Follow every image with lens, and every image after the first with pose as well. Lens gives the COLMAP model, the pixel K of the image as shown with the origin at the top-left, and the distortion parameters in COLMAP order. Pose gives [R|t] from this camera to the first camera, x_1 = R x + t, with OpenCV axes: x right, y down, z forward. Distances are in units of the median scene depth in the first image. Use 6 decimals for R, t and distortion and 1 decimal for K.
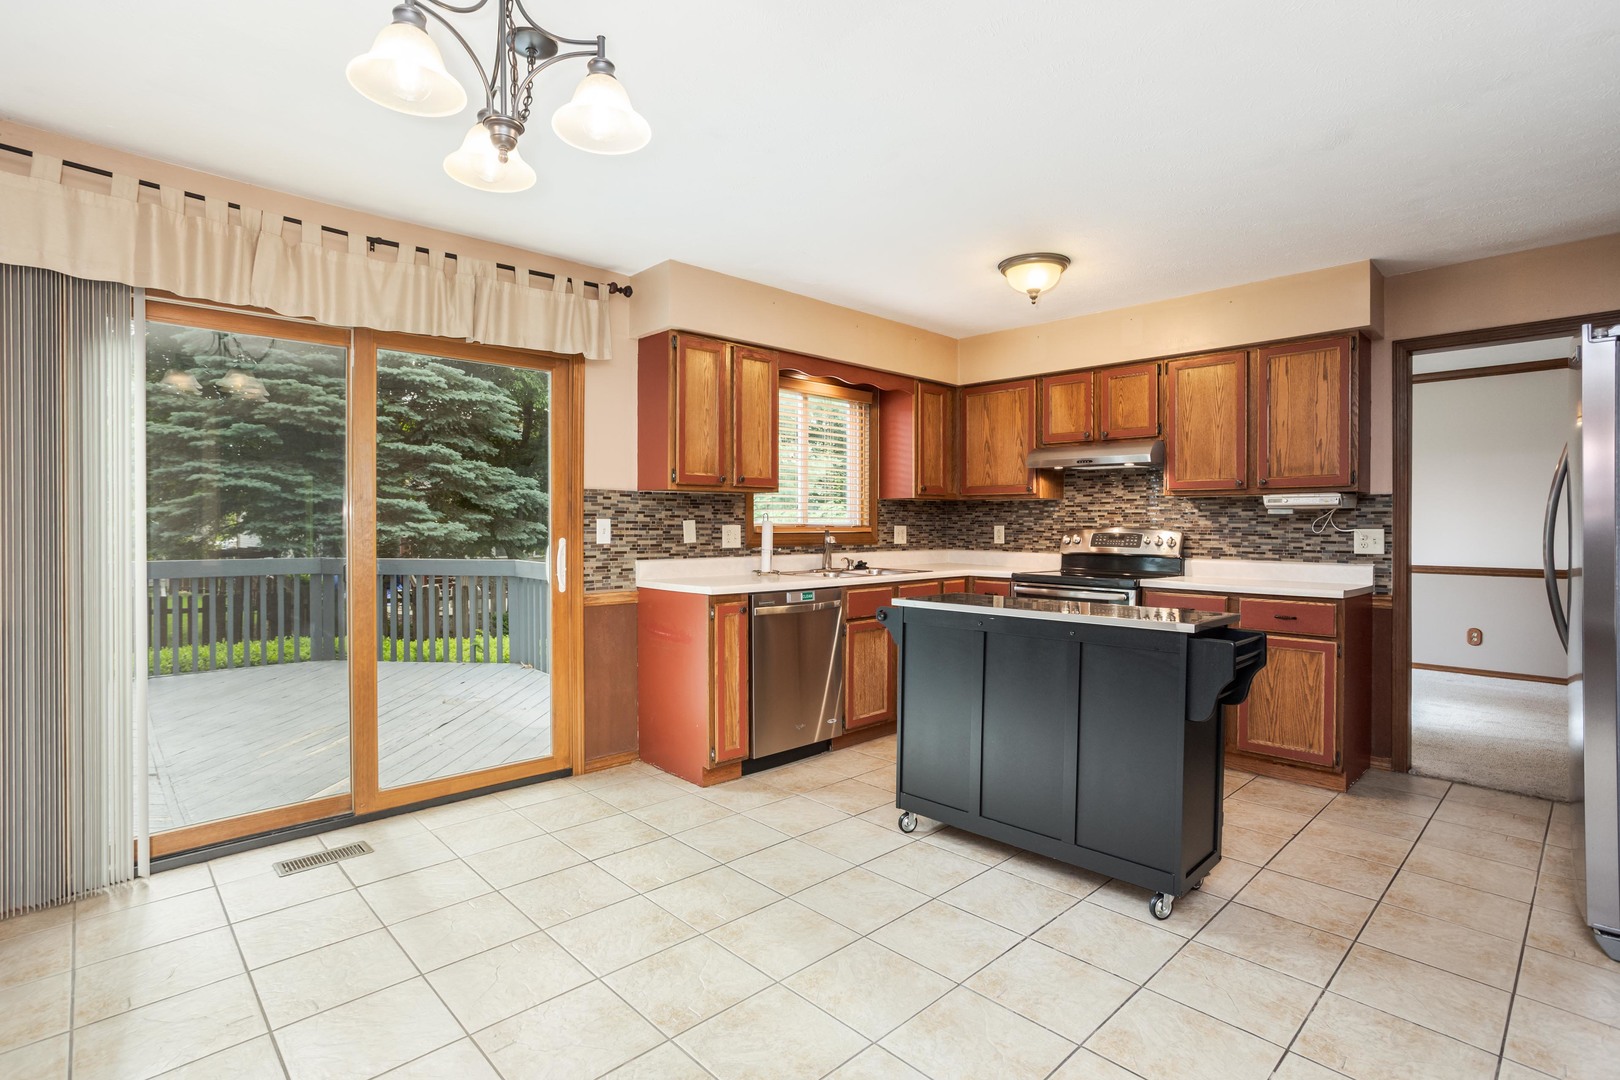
lens RADIAL K [[778.7, 0, 820.8], [0, 778.7, 526.9], [0, 0, 1]] dist [-0.056275, 0.034422]
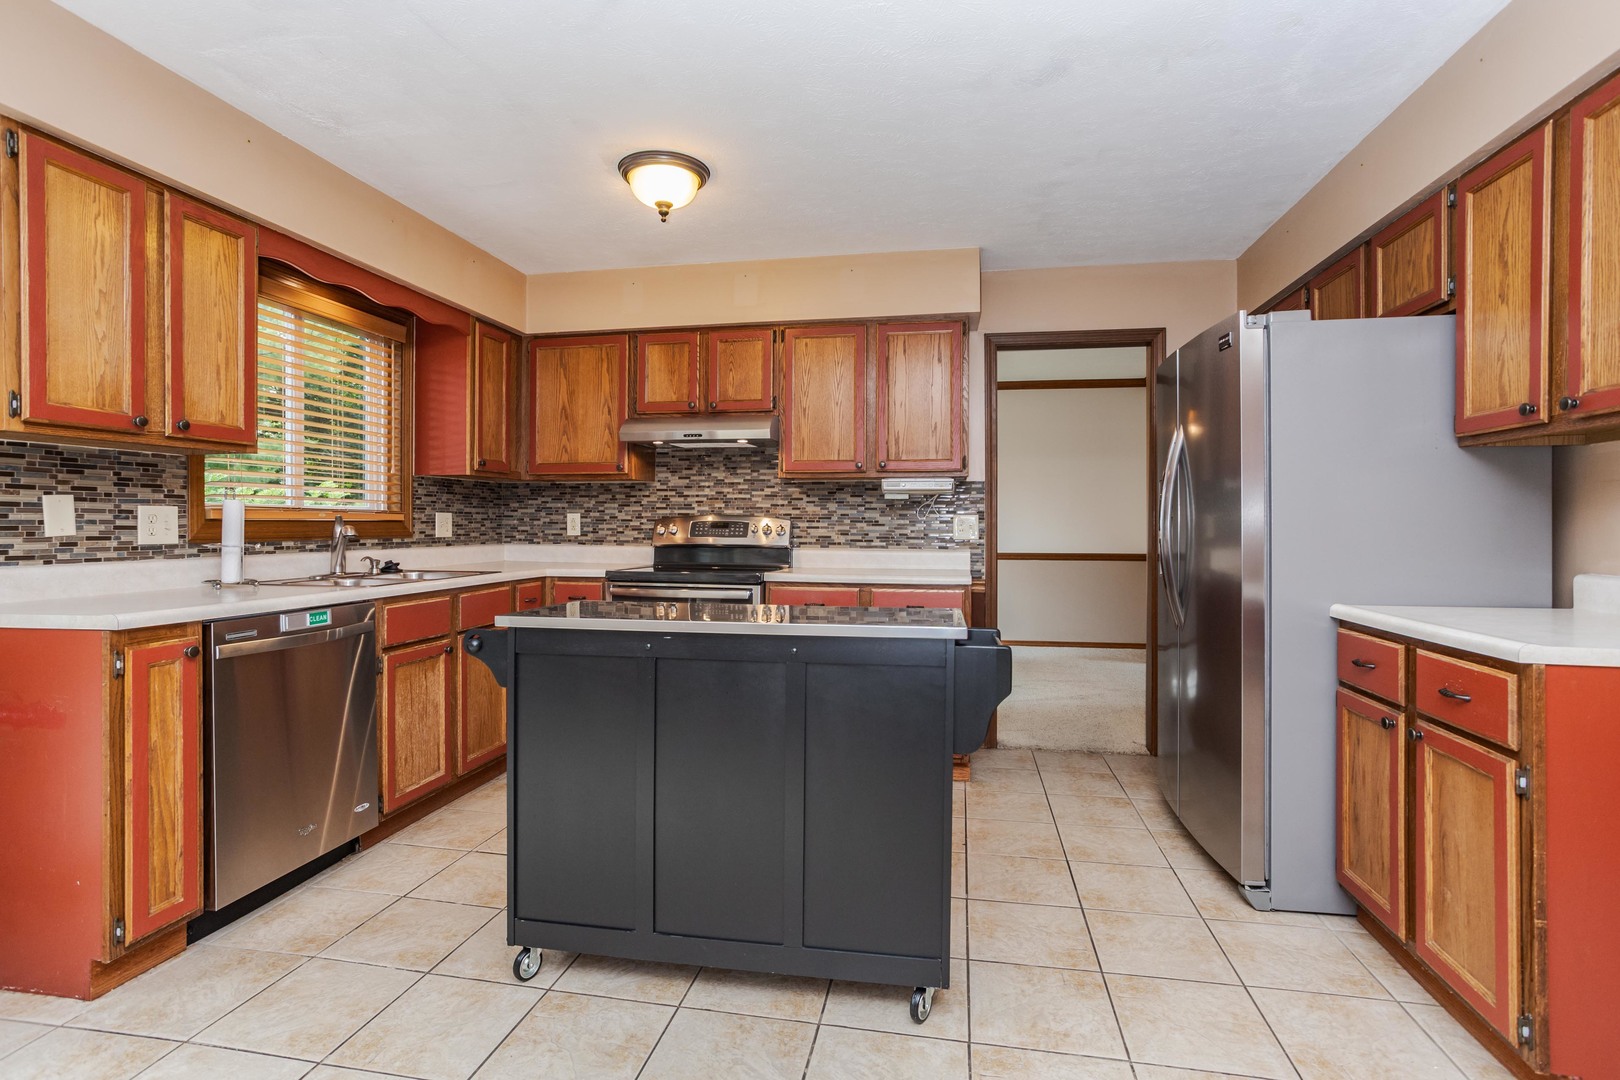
lens RADIAL K [[776.0, 0, 812.3], [0, 776.0, 524.5], [0, 0, 1]] dist [-0.057449, 0.033300]
pose [[0.817020, -0.002013, 0.576605, -0.040491], [0.002460, 0.999997, 0.000006, 0.013162], [-0.576604, 0.001414, 0.817023, 0.243512]]
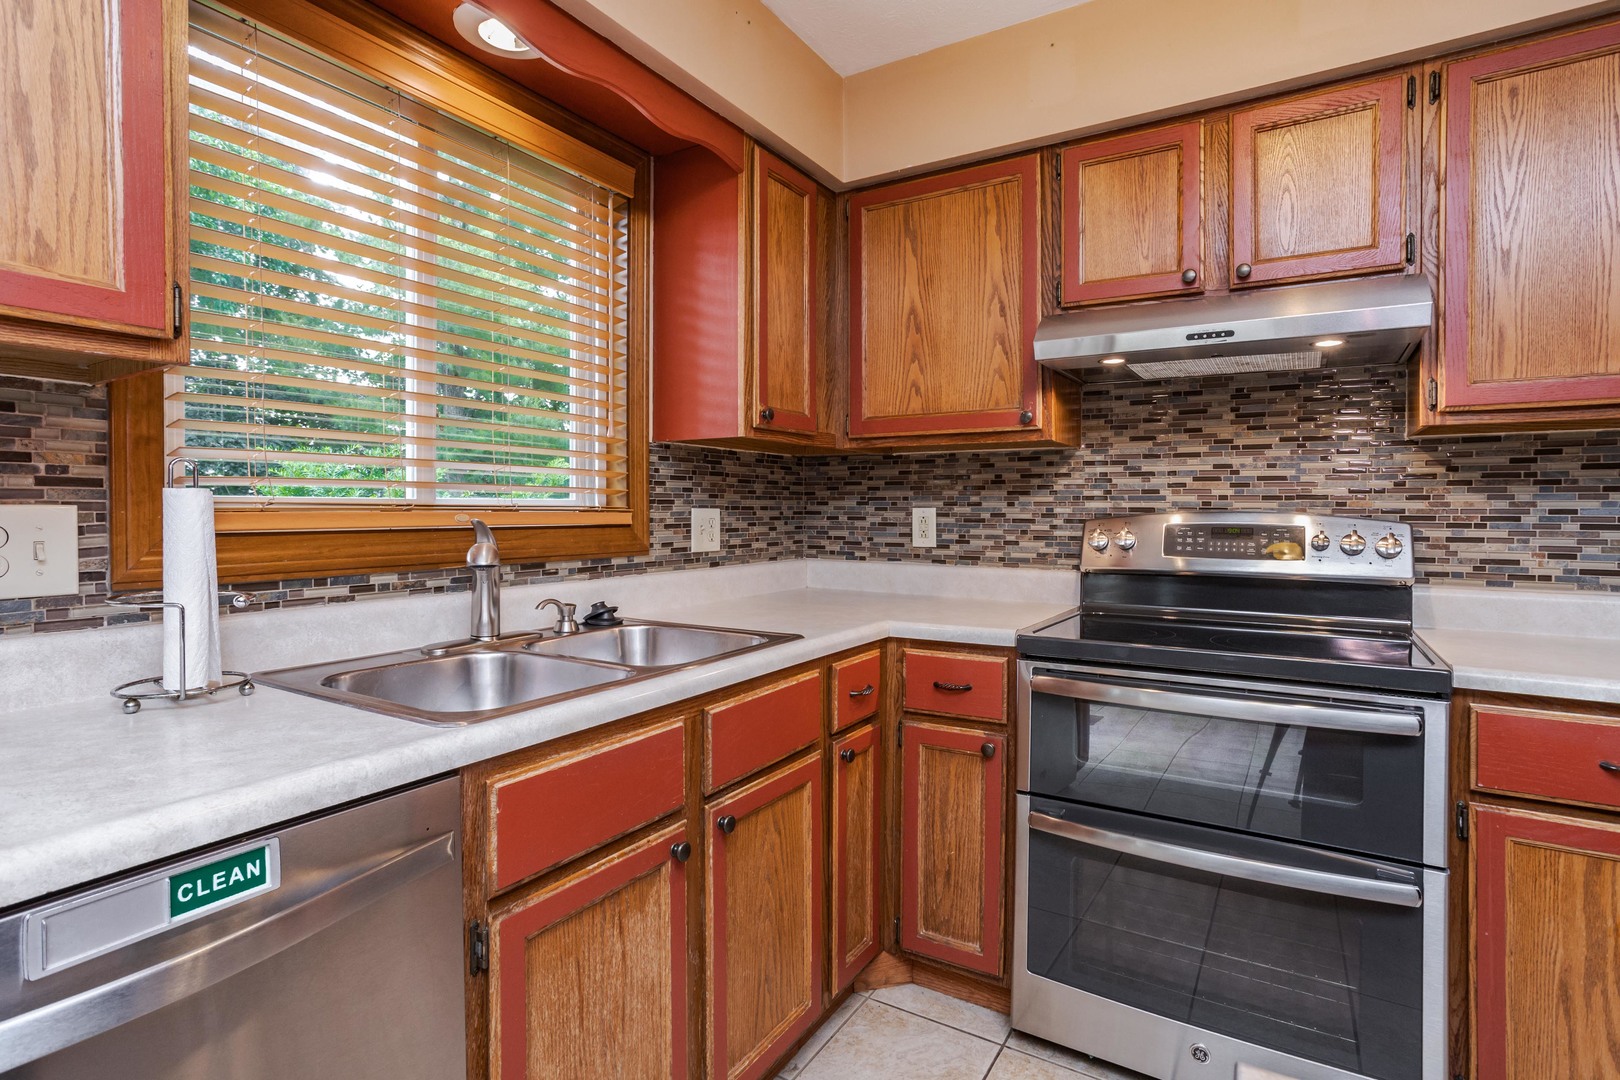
lens RADIAL K [[794.6, 0, 816.9], [0, 794.6, 510.2], [0, 0, 1]] dist [-0.061702, 0.036463]
pose [[0.969171, -0.001753, 0.246385, 0.067290], [0.002452, 0.999994, -0.002531, 0.000821], [-0.246379, 0.003057, 0.969169, 0.703101]]
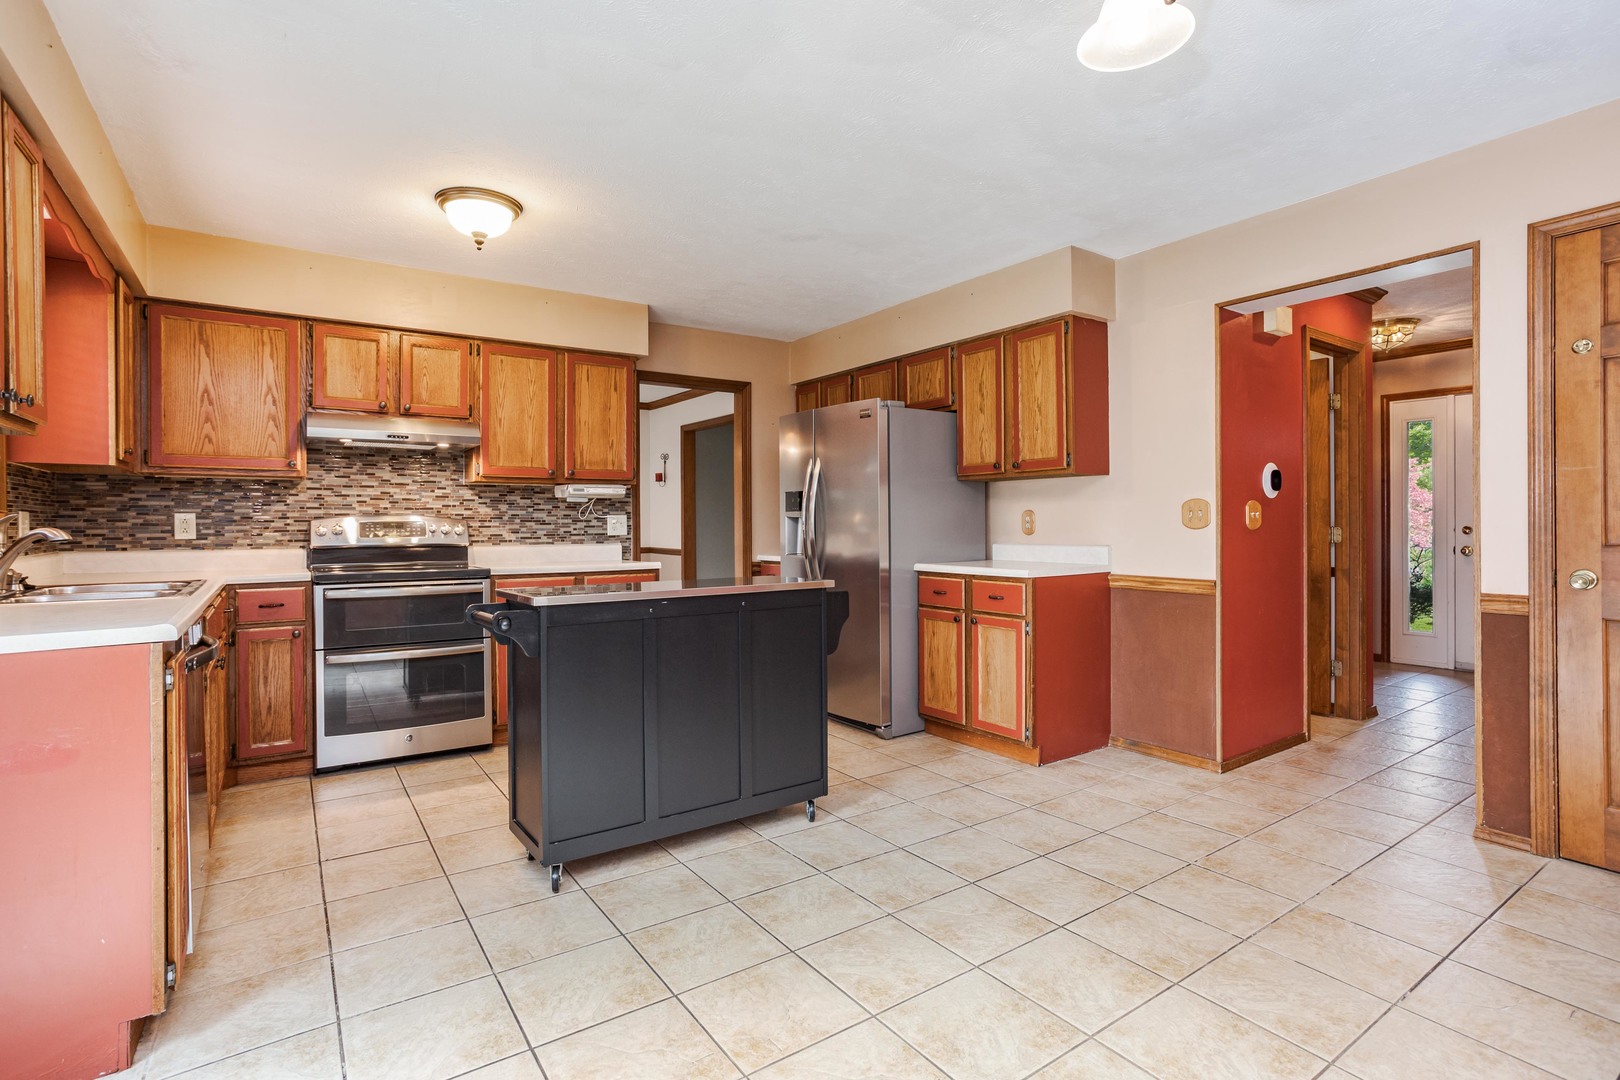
lens RADIAL K [[785.3, 0, 803.5], [0, 785.3, 512.8], [0, 0, 1]] dist [-0.043318, 0.036034]
pose [[0.173356, 0.009142, 0.984817, -0.438280], [0.011061, 0.999876, -0.011229, 0.014717], [-0.984797, 0.012839, 0.173233, 0.425912]]
